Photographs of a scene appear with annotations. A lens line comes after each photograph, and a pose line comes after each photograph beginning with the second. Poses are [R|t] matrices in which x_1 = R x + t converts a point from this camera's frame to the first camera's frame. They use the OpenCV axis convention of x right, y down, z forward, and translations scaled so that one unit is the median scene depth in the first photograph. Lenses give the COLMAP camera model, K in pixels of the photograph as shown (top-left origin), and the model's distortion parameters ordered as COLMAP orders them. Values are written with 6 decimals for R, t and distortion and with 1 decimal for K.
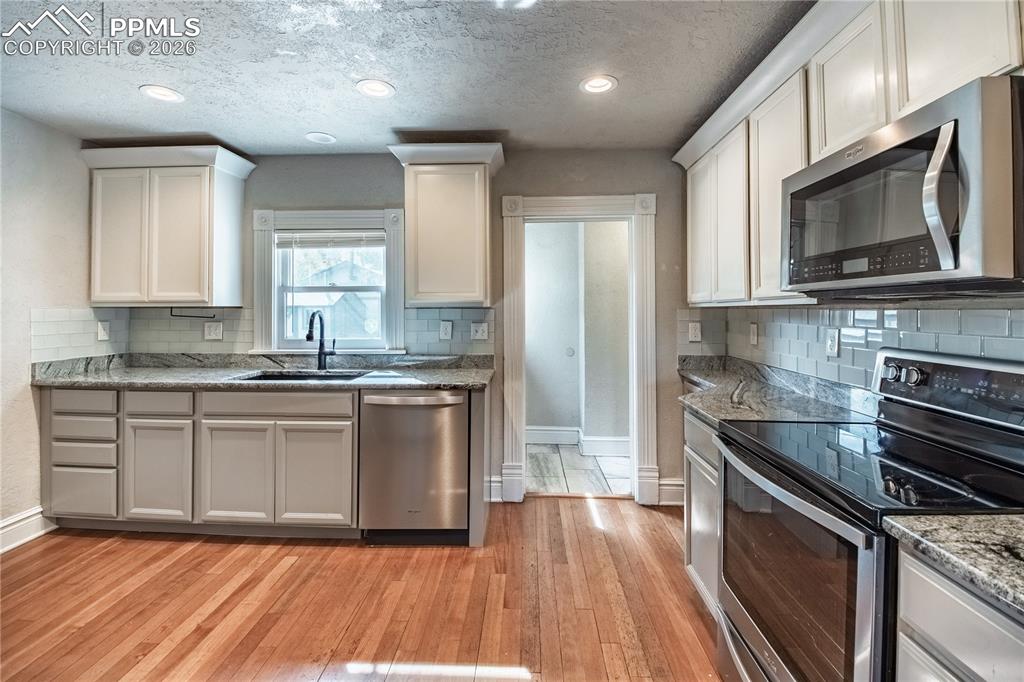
lens RADIAL K [[450.4, 0, 511.1], [0, 450.4, 301.8], [0, 0, 1]] dist [0.018876, -0.023576]
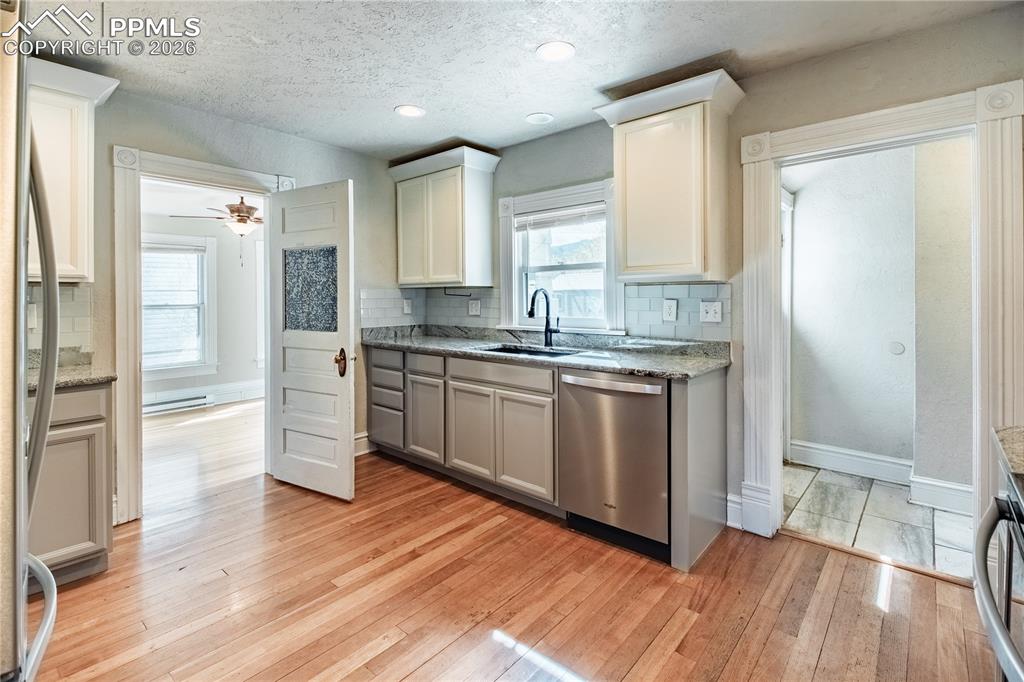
lens RADIAL K [[476.5, 0, 510.7], [0, 476.5, 297.3], [0, 0, 1]] dist [0.039465, -0.025332]
pose [[0.781490, -0.001524, -0.623917, 0.202872], [0.015779, 0.999725, 0.017323, 0.019759], [0.623719, -0.023382, 0.781299, 0.111065]]
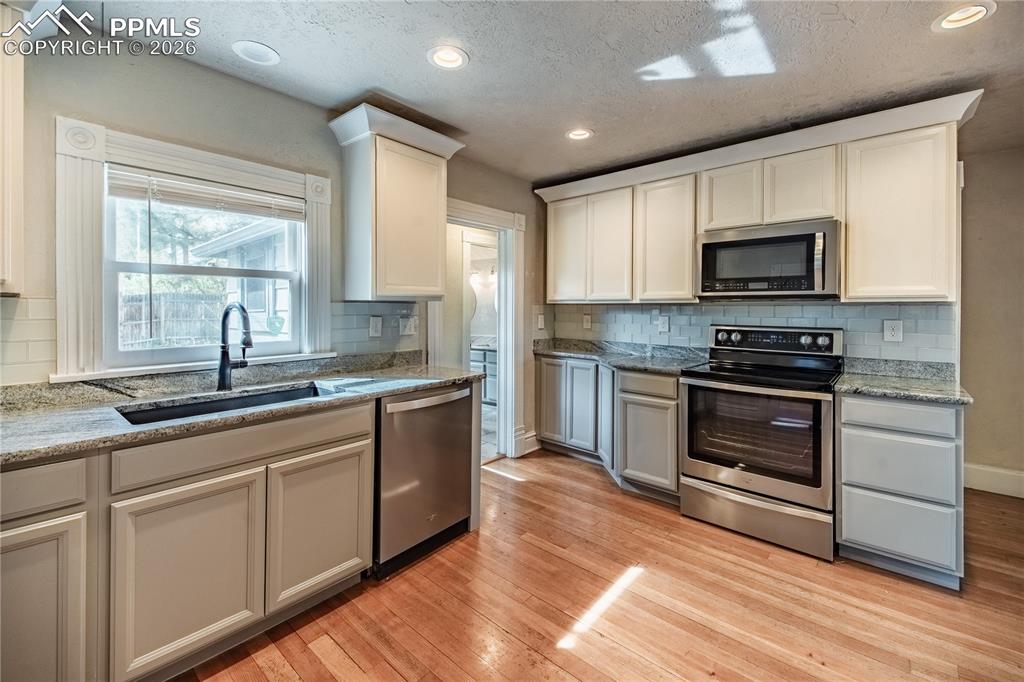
lens RADIAL K [[430.0, 0, 510.7], [0, 430.0, 308.4], [0, 0, 1]] dist [0.020791, -0.011002]
pose [[0.622219, 0.000766, 0.782843, -0.707226], [-0.019264, 0.999712, 0.014334, 0.010111], [-0.782606, -0.024000, 0.622054, 0.279110]]
